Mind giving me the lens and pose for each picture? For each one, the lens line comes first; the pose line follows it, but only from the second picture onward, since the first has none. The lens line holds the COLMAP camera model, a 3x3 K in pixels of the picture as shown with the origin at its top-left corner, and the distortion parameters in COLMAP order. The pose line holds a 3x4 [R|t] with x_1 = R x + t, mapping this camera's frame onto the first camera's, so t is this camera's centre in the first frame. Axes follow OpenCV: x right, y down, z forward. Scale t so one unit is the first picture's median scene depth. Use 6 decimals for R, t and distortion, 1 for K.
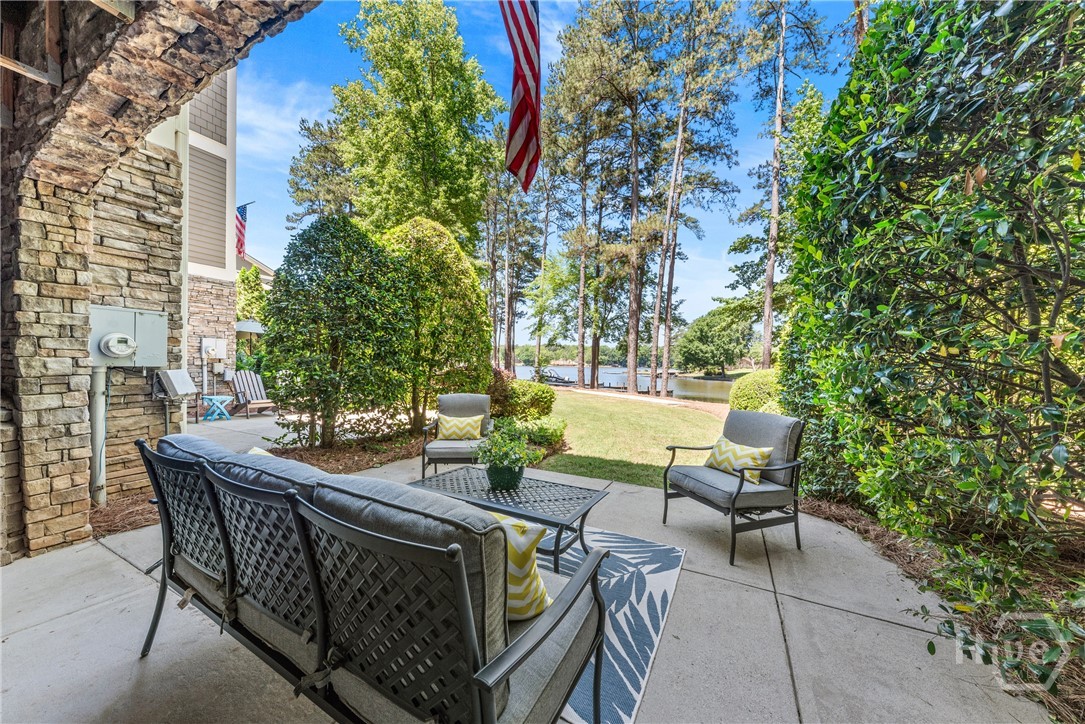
lens RADIAL K [[372.5, 0, 529.3], [0, 372.5, 366.4], [0, 0, 1]] dist [0.000841, -0.000140]
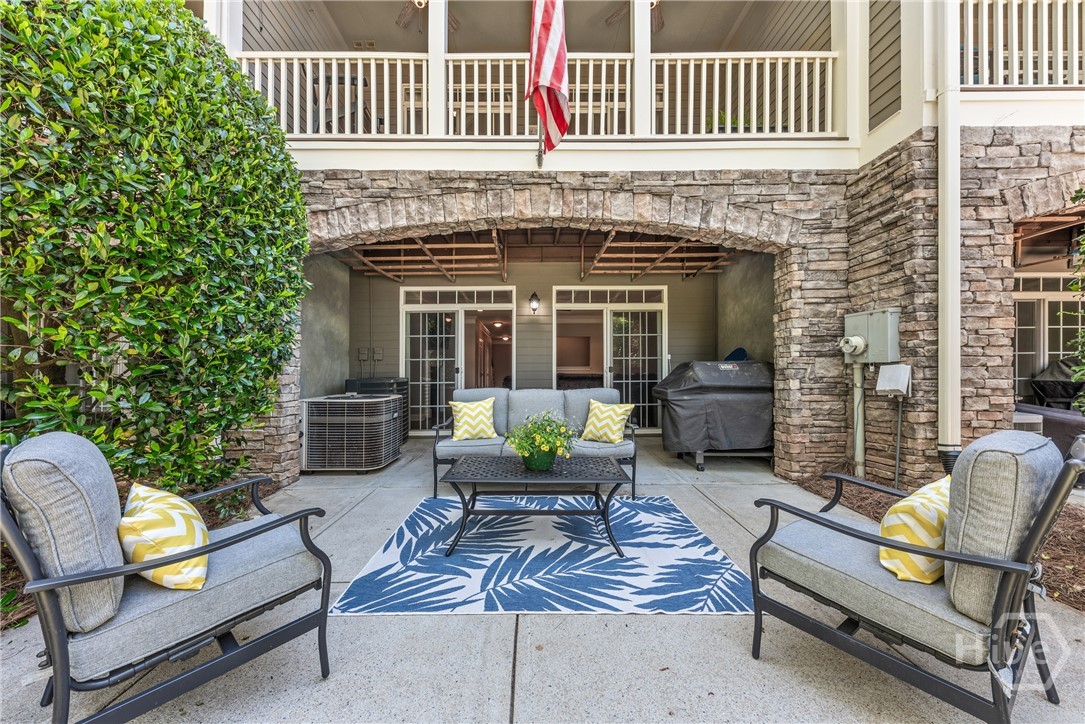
lens RADIAL K [[372.5, 0, 529.3], [0, 372.5, 366.4], [0, 0, 1]] dist [0.000841, -0.000140]
pose [[-0.875536, -0.022440, -0.482631, 0.482479], [-0.019535, 0.999748, -0.011046, 0.055918], [0.482758, -0.000243, -0.875754, 1.965968]]
